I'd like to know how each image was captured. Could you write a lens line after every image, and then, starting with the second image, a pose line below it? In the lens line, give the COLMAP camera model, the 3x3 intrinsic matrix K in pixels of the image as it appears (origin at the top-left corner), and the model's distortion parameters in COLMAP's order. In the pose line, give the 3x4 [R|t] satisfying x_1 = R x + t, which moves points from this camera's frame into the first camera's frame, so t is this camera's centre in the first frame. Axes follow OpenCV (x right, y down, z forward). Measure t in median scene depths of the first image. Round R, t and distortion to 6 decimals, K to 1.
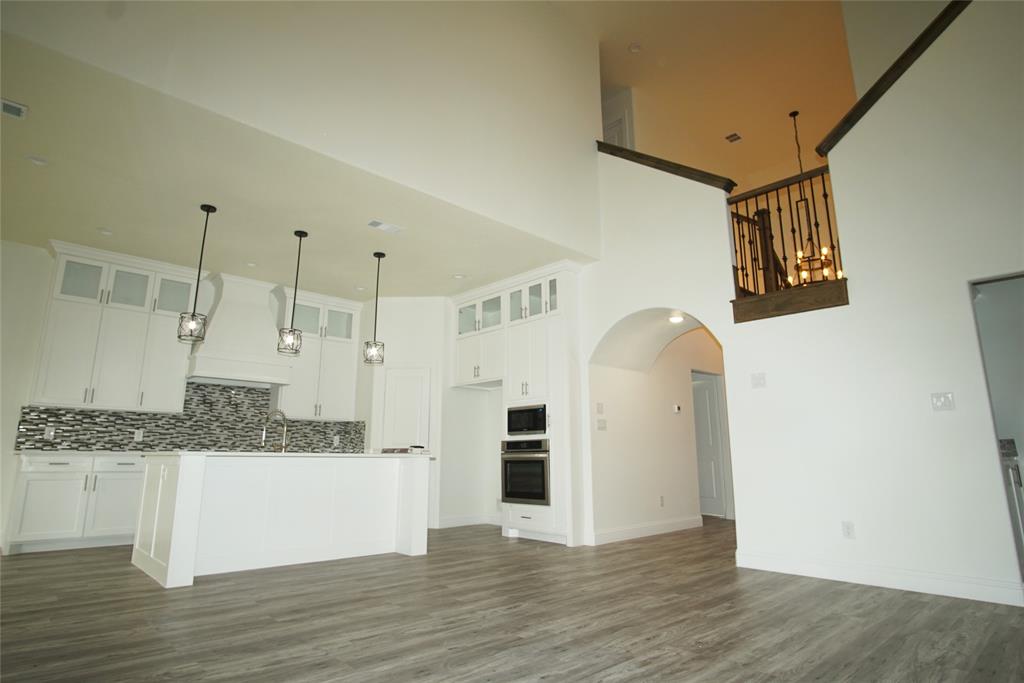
lens RADIAL K [[552.0, 0, 512.8], [0, 552.0, 342.4], [0, 0, 1]] dist [-0.019800, 0.000502]
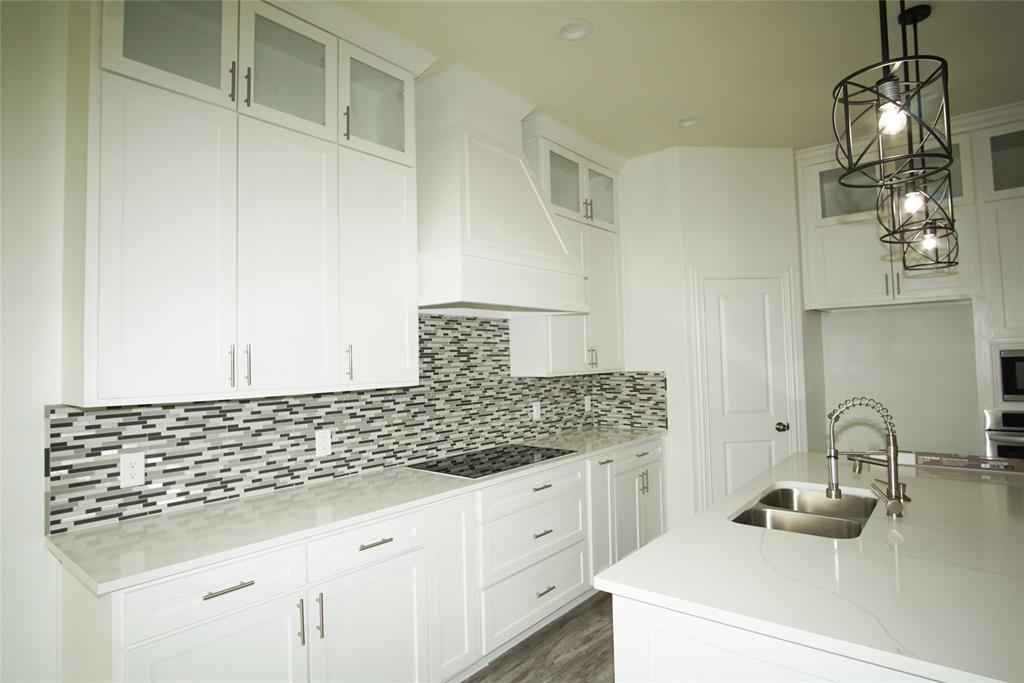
lens RADIAL K [[552.0, 0, 510.4], [0, 552.0, 336.2], [0, 0, 1]] dist [-0.019800, 0.000502]
pose [[0.992152, -0.022303, 0.123030, -0.591889], [0.002083, 0.986775, 0.162084, 0.018774], [-0.125018, -0.160555, 0.979077, 0.575535]]
